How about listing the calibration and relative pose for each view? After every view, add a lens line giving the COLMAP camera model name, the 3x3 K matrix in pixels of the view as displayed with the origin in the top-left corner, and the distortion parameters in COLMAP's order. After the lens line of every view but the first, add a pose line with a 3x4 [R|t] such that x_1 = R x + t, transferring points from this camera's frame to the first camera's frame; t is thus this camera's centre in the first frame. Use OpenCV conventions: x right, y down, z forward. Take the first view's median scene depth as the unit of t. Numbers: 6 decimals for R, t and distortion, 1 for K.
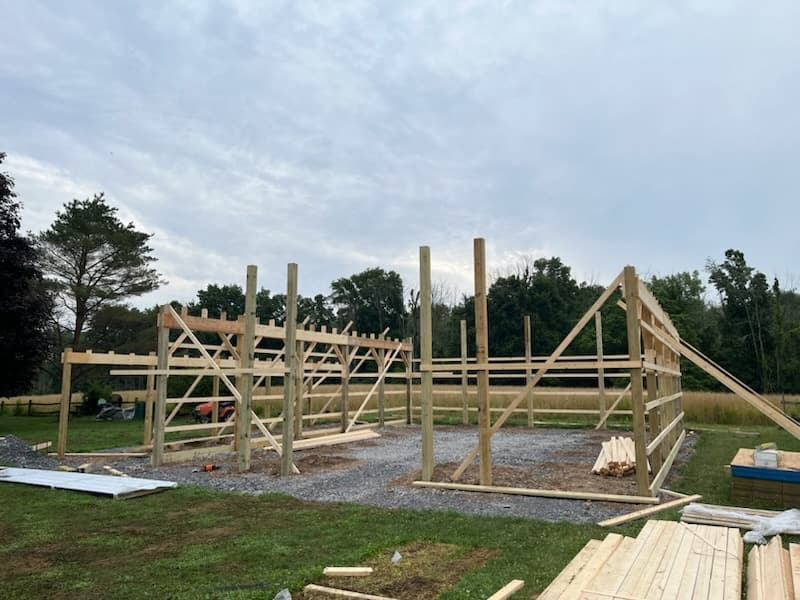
lens RADIAL K [[605.2, 0, 400.0], [0, 605.2, 300.0], [0, 0, 1]] dist [0.004923, -0.003210]
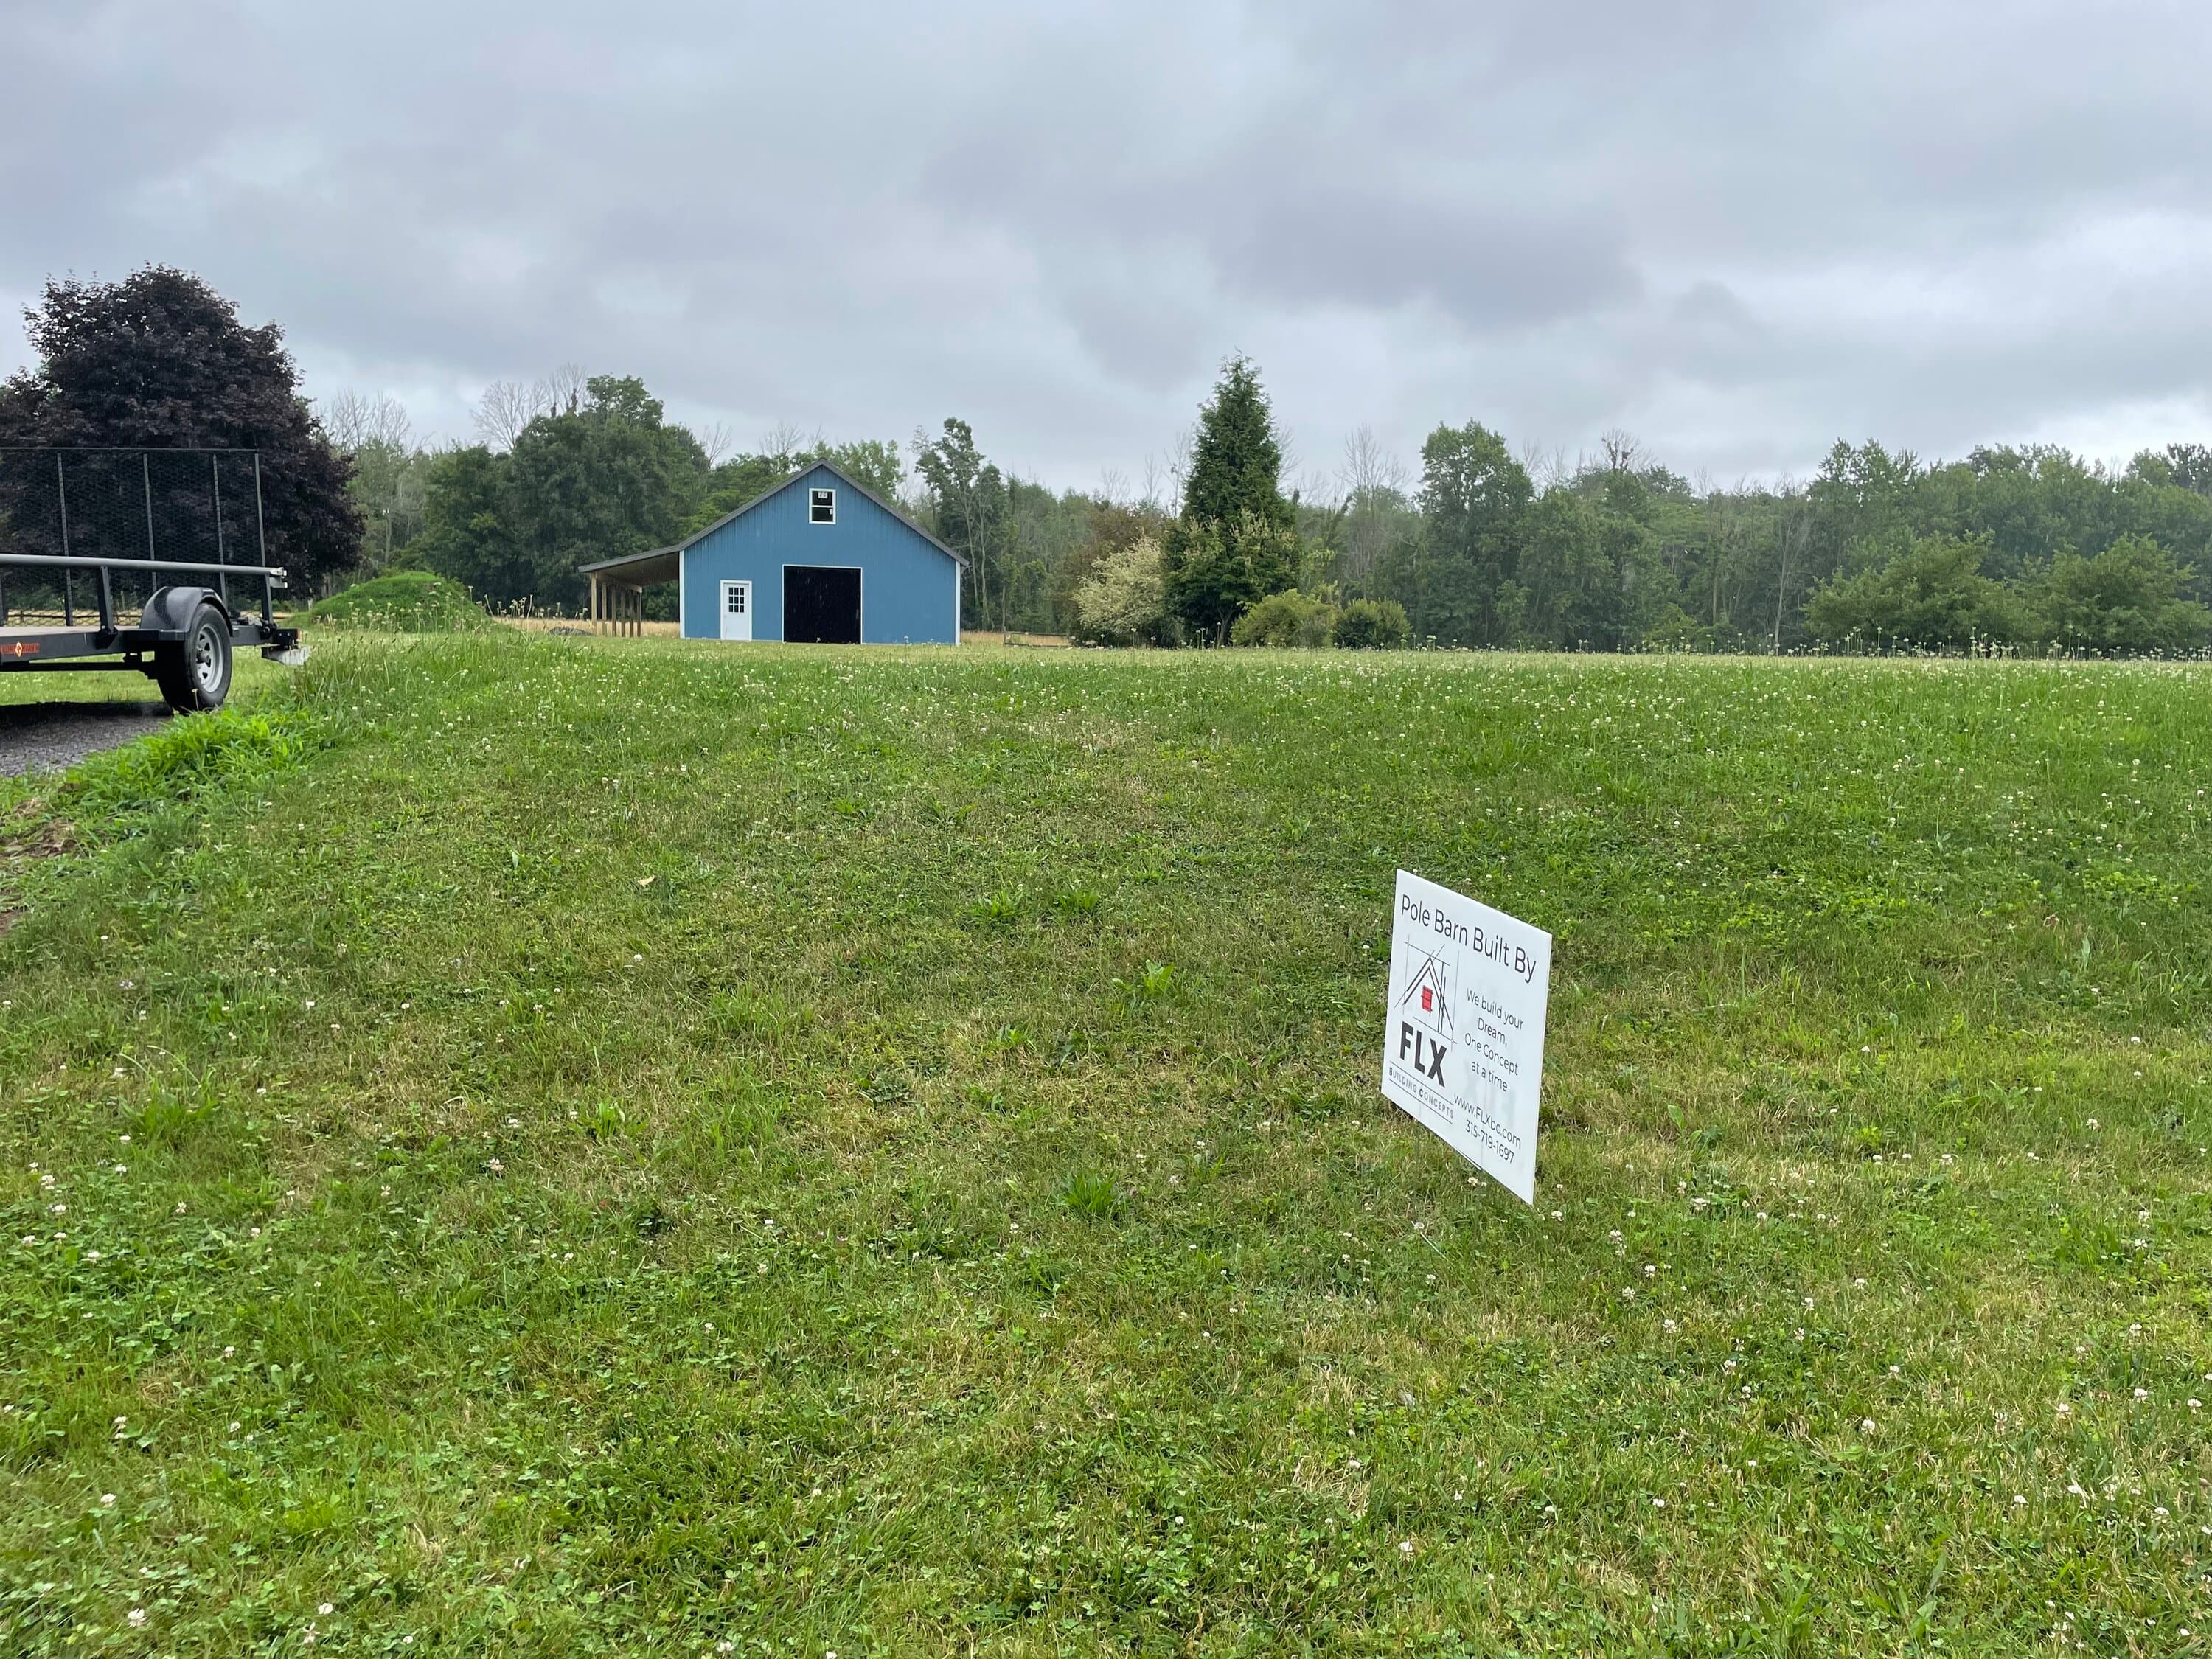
lens RADIAL K [[1679.4, 0, 1111.6], [0, 1679.4, 842.2], [0, 0, 1]] dist [0.062763, -0.079468]
pose [[0.813326, -0.037470, 0.580601, -0.373245], [-0.104886, 0.972131, 0.209666, -0.052453], [-0.572276, -0.231424, 0.786729, -0.597211]]
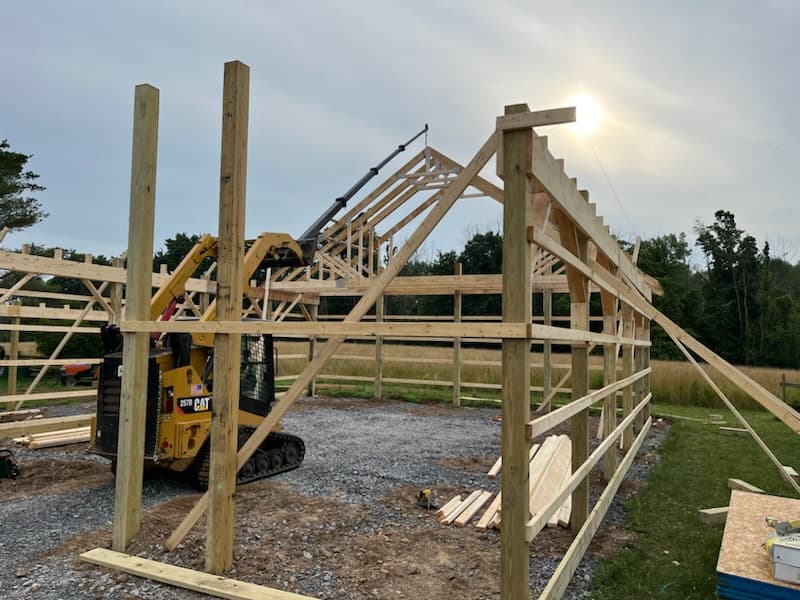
lens RADIAL K [[607.4, 0, 402.0], [0, 607.4, 304.6], [0, 0, 1]] dist [0.062763, -0.079468]
pose [[0.999197, 0.027377, 0.029267, 0.031029], [-0.029539, 0.996656, 0.076181, 0.005959], [-0.027083, -0.076984, 0.996664, 0.059833]]
